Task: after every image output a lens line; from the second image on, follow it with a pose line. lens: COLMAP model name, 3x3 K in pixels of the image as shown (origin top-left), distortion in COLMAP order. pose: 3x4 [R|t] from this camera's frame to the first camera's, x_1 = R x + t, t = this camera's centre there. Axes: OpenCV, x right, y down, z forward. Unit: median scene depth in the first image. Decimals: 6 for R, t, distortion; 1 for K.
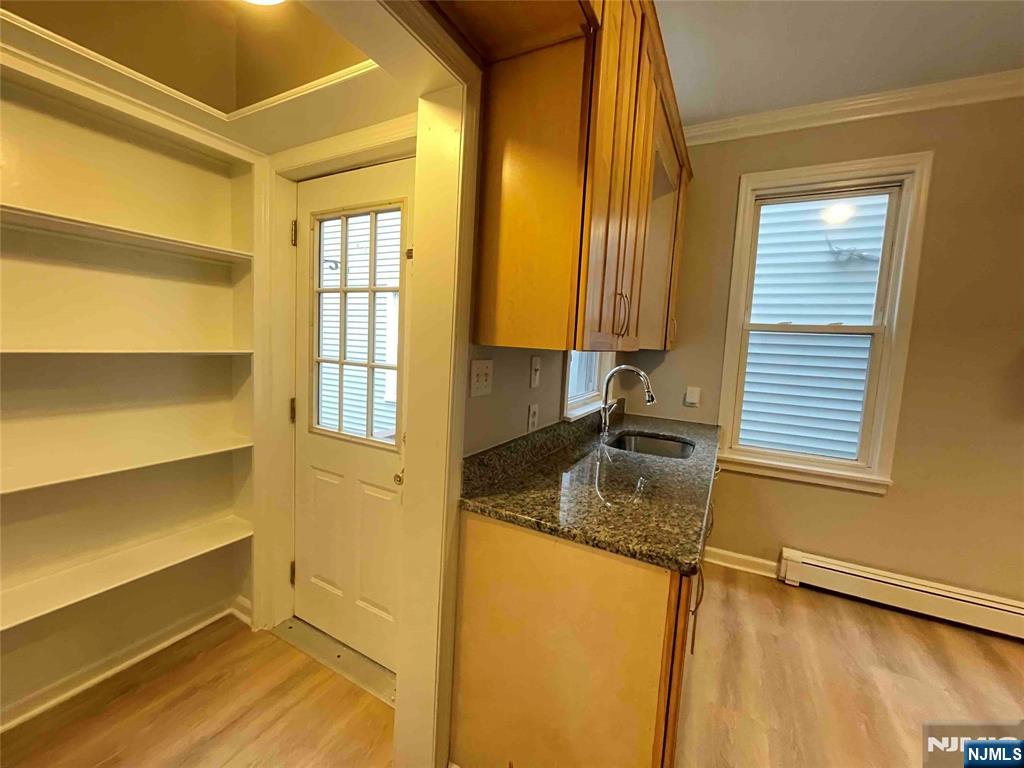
lens RADIAL K [[416.6, 0, 516.3], [0, 416.6, 382.2], [0, 0, 1]] dist [-0.003258, 0.001355]
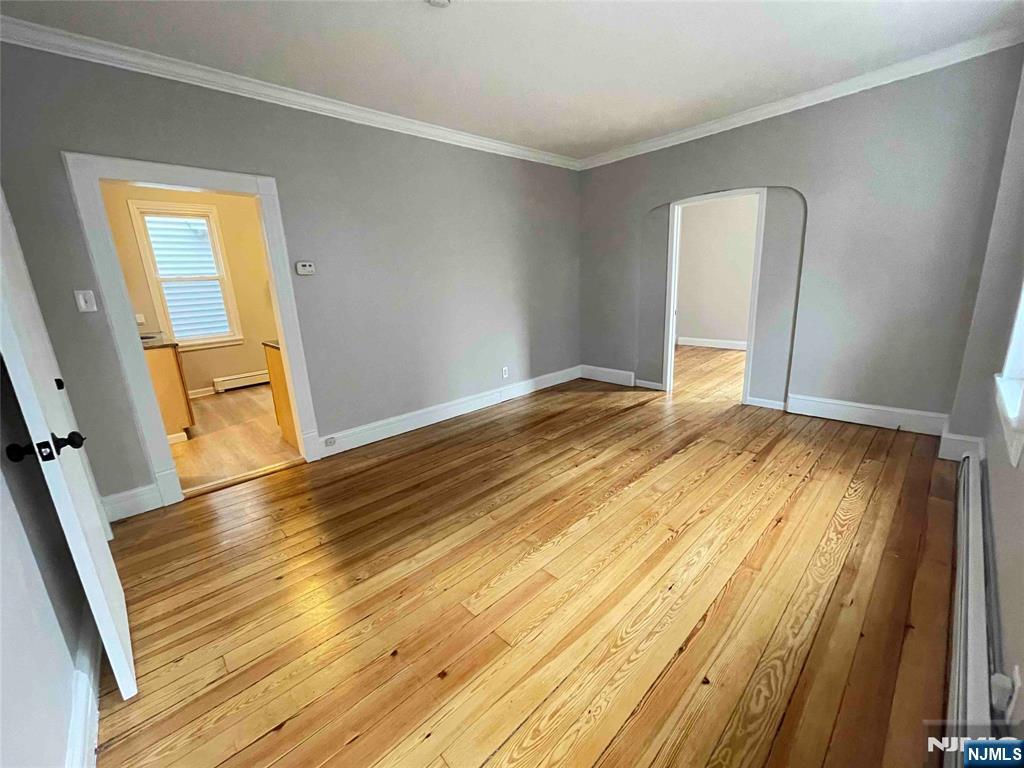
lens RADIAL K [[416.6, 0, 509.9], [0, 416.6, 383.1], [0, 0, 1]] dist [-0.003258, 0.001355]
pose [[0.336036, -0.286128, 0.897336, -0.861660], [0.154904, 0.956554, 0.247002, 0.118235], [-0.929024, 0.055999, 0.365758, -1.343892]]
